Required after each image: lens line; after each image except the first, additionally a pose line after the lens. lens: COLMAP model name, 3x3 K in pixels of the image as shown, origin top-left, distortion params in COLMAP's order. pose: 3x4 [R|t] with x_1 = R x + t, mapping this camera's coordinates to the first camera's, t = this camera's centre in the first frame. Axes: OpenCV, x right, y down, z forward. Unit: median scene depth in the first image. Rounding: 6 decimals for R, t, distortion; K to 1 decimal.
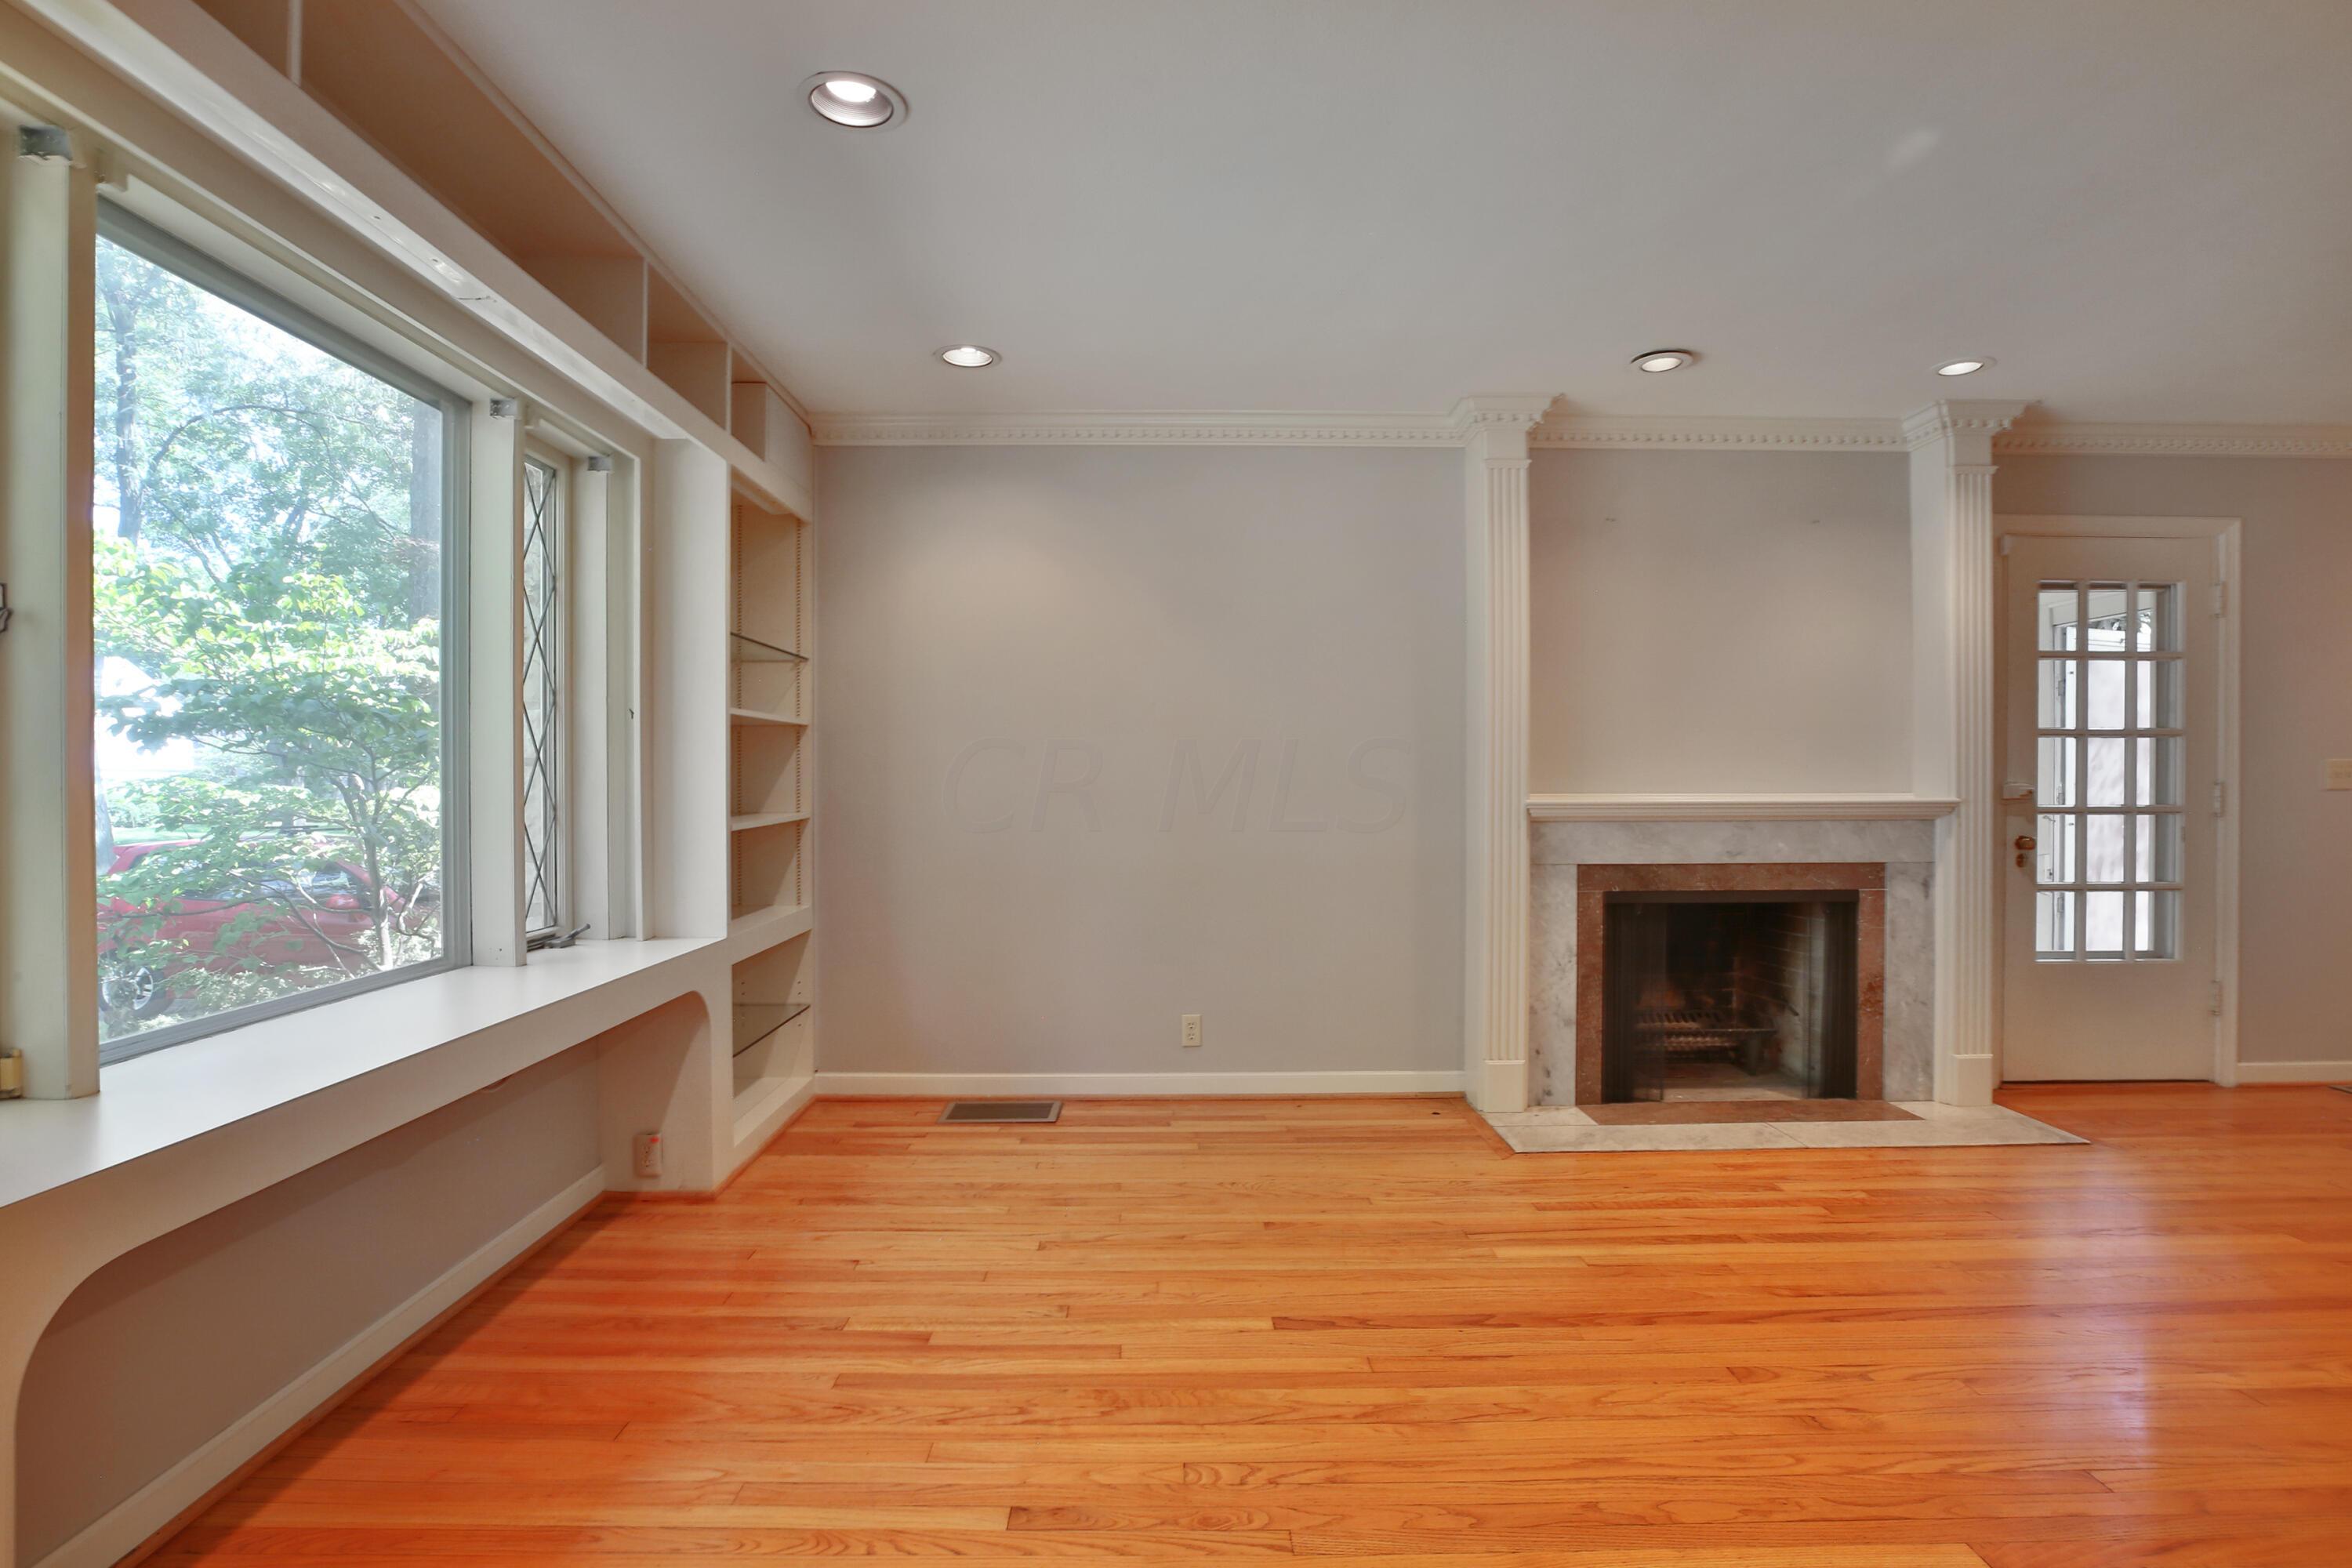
lens RADIAL K [[1138.2, 0, 1160.1], [0, 1138.2, 777.7], [0, 0, 1]] dist [-0.021228, 0.002852]
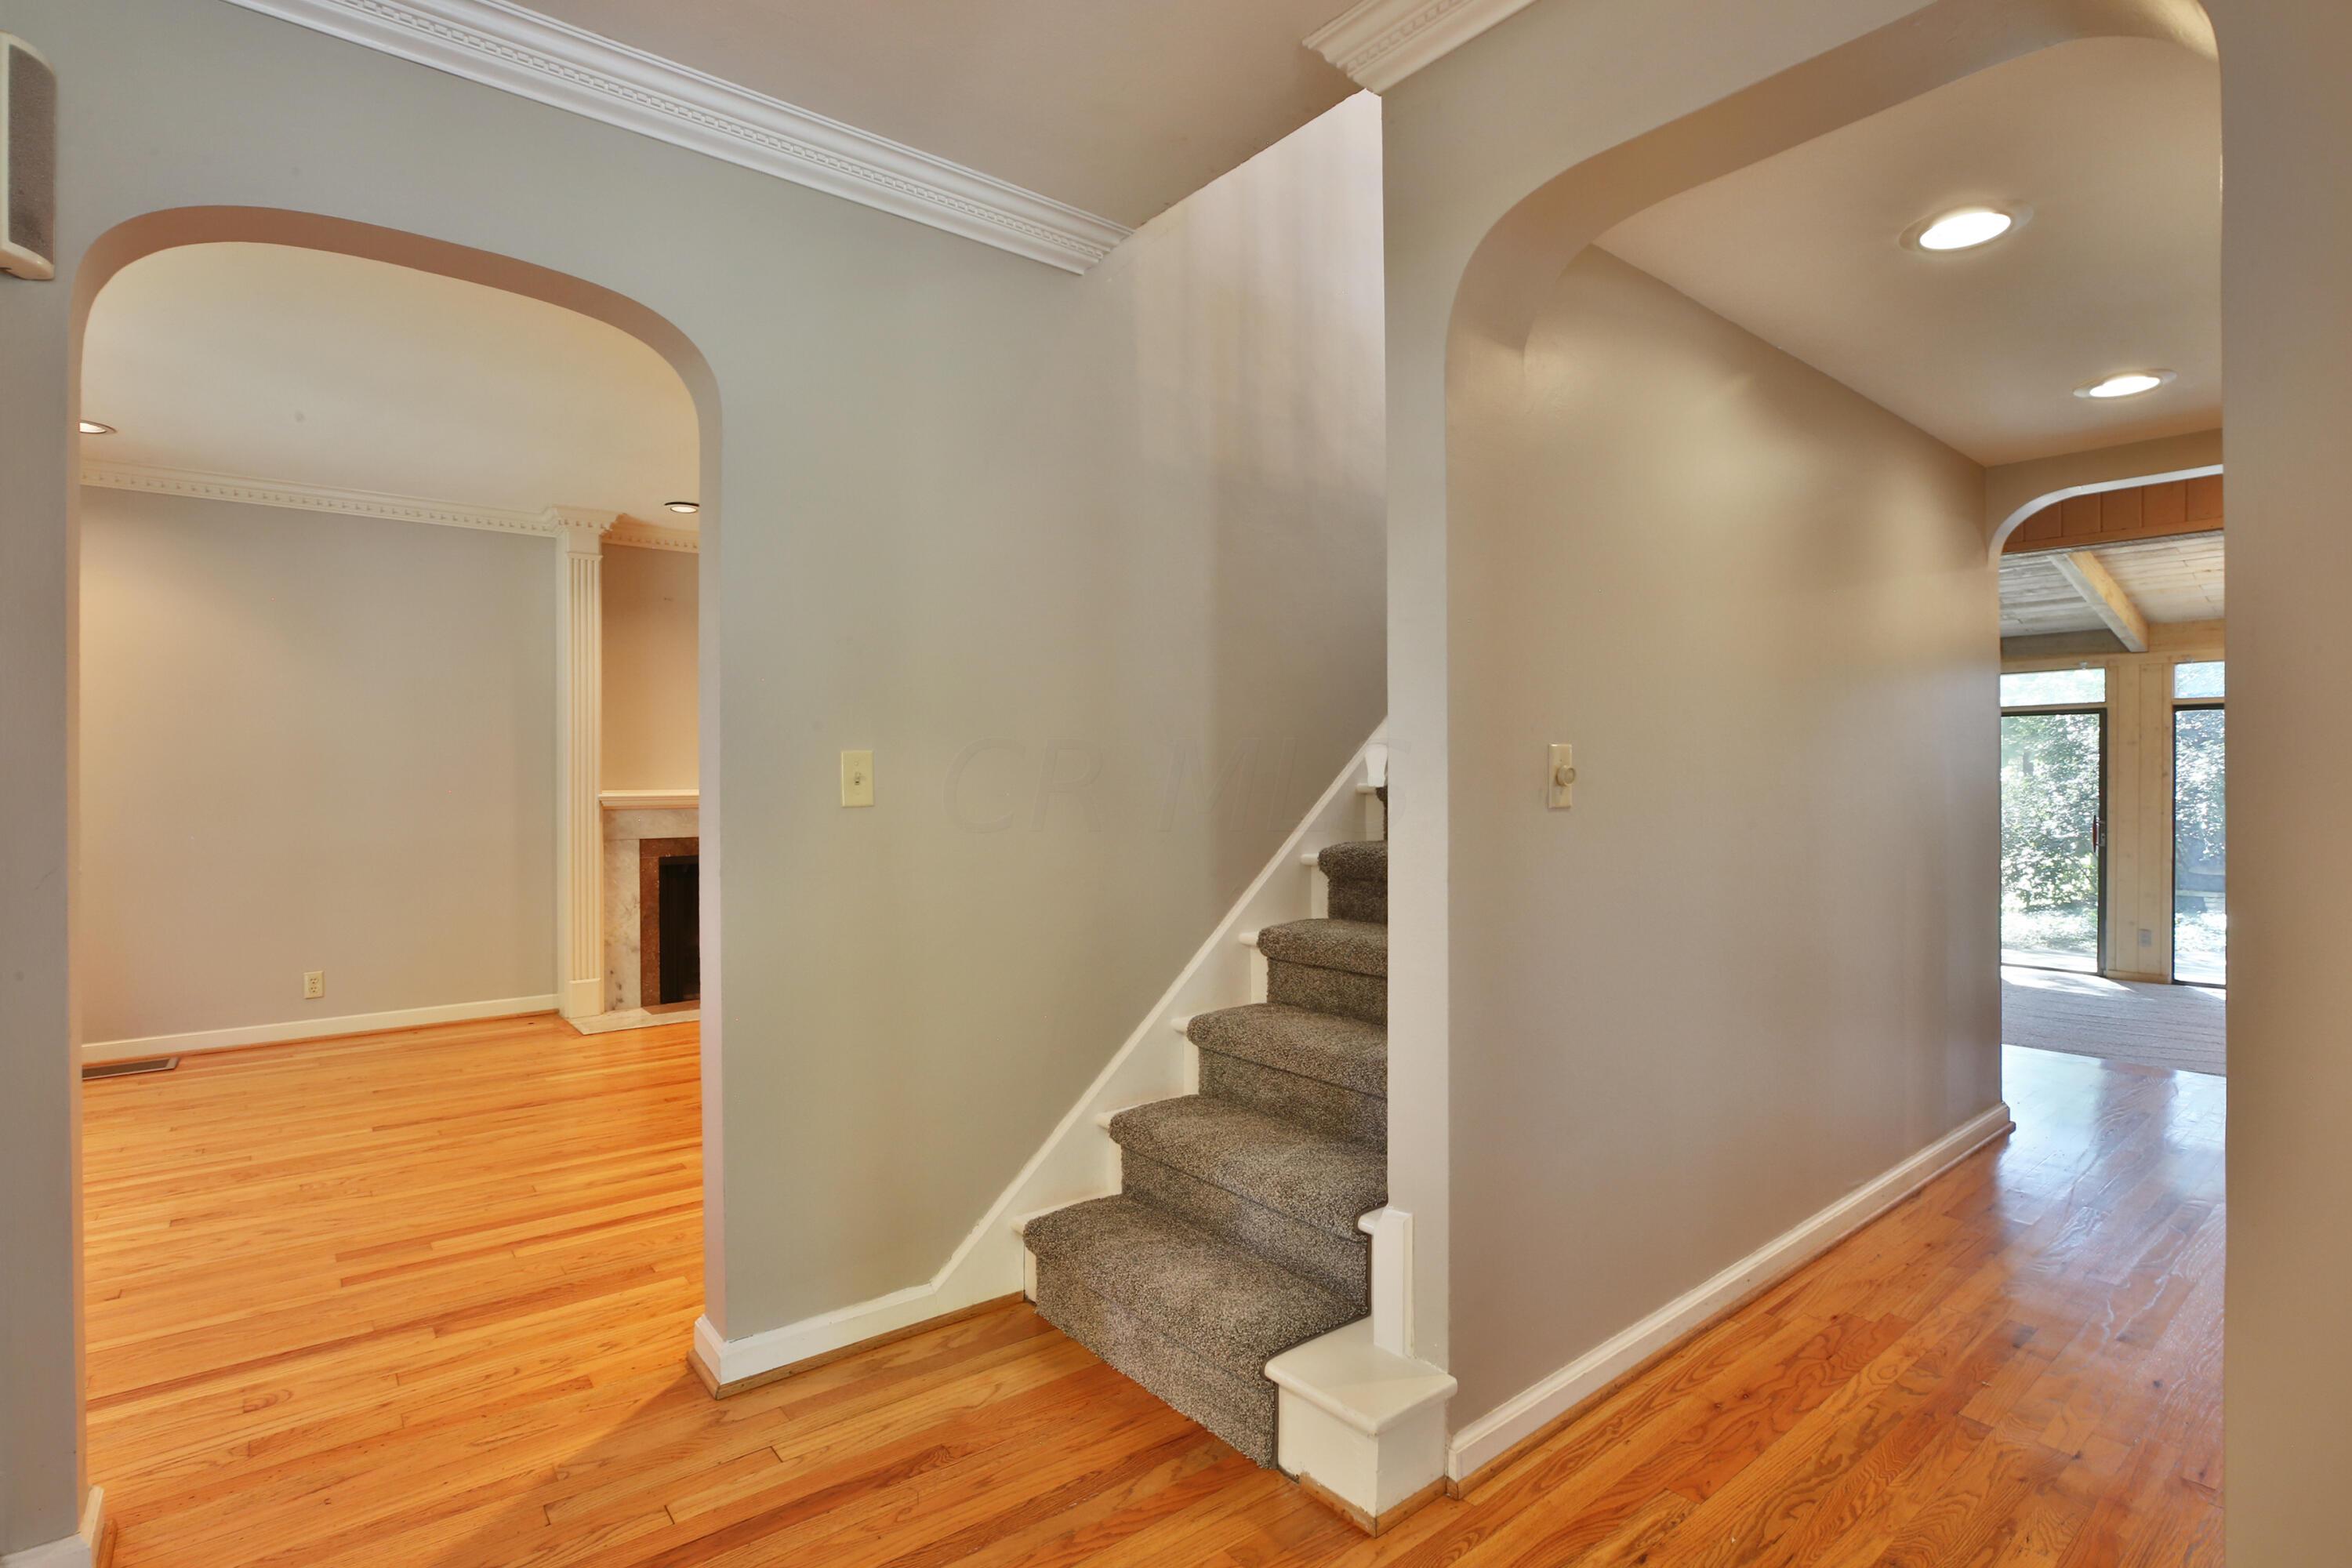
lens RADIAL K [[1138.2, 0, 1150.4], [0, 1138.2, 788.6], [0, 0, 1]] dist [-0.021228, 0.002852]
pose [[0.792261, -0.005964, 0.610153, 0.003442], [0.001117, 0.999965, 0.008325, 0.000761], [-0.610181, -0.005914, 0.792240, -0.537686]]
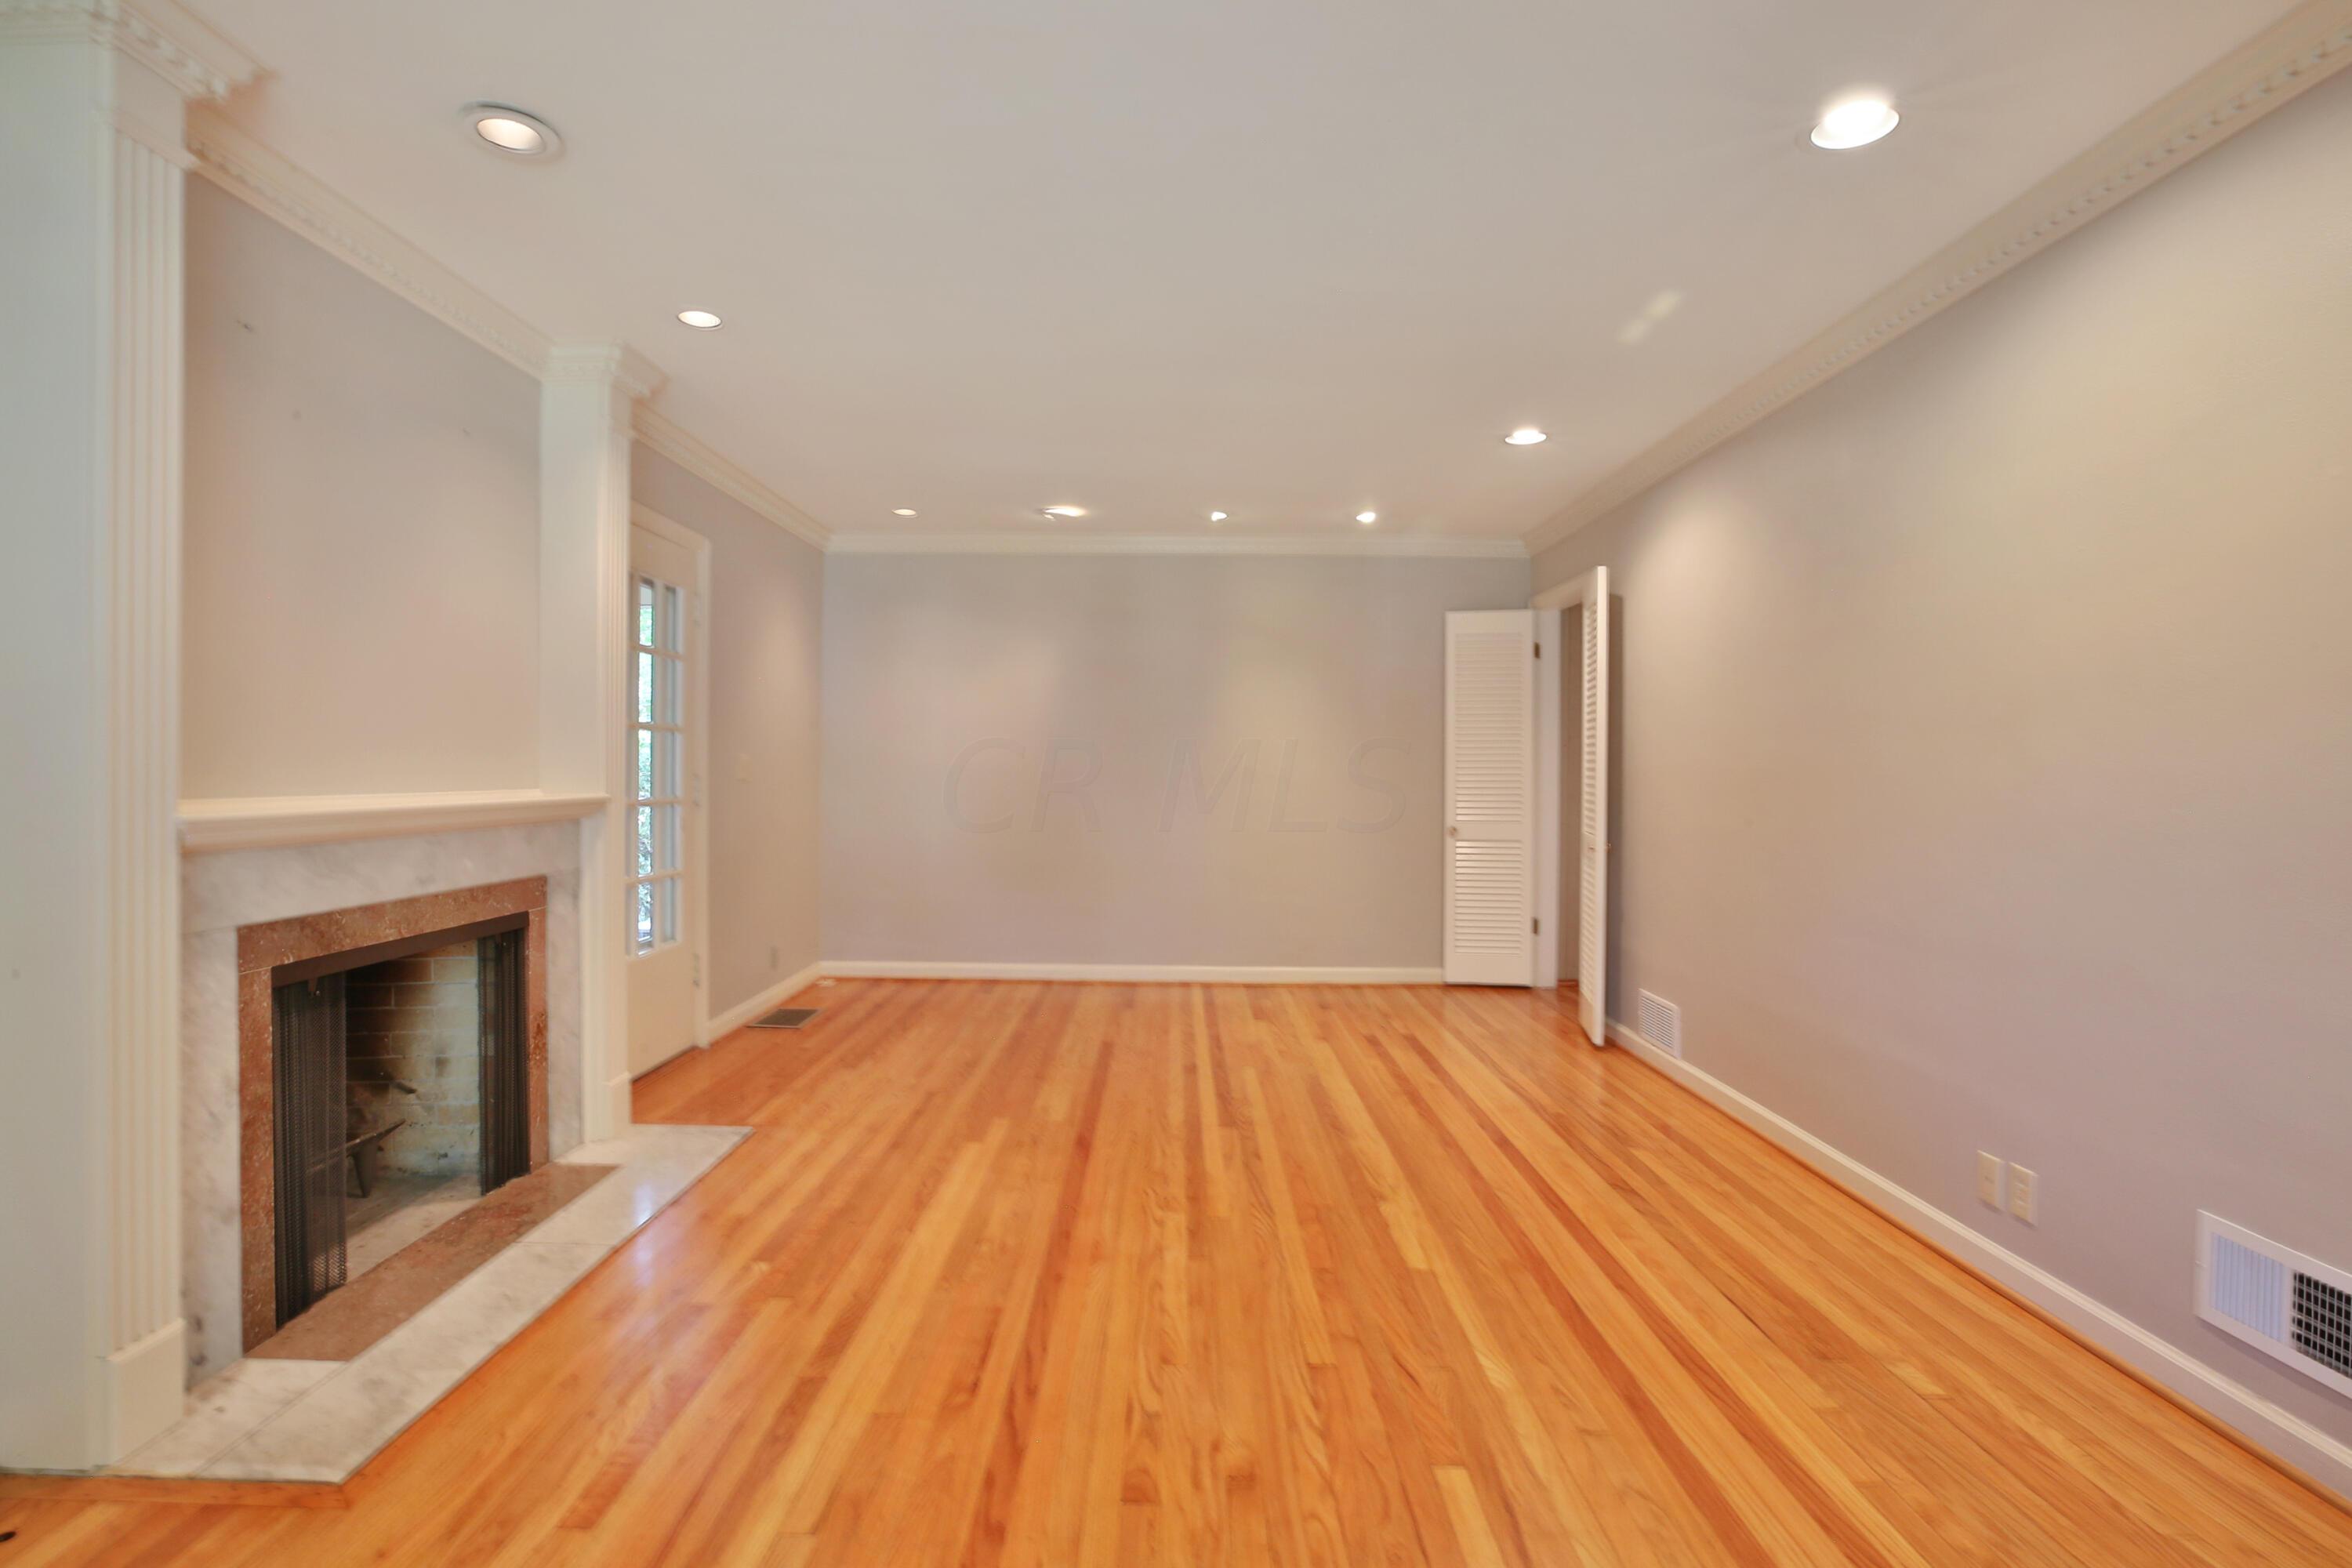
lens RADIAL K [[1138.2, 0, 1165.8], [0, 1138.2, 788.0], [0, 0, 1]] dist [-0.021228, 0.002852]
pose [[0.018674, -0.012482, 0.999748, -0.172426], [-0.008716, 0.999882, 0.012646, -0.002396], [-0.999788, -0.008950, 0.018563, 0.538048]]
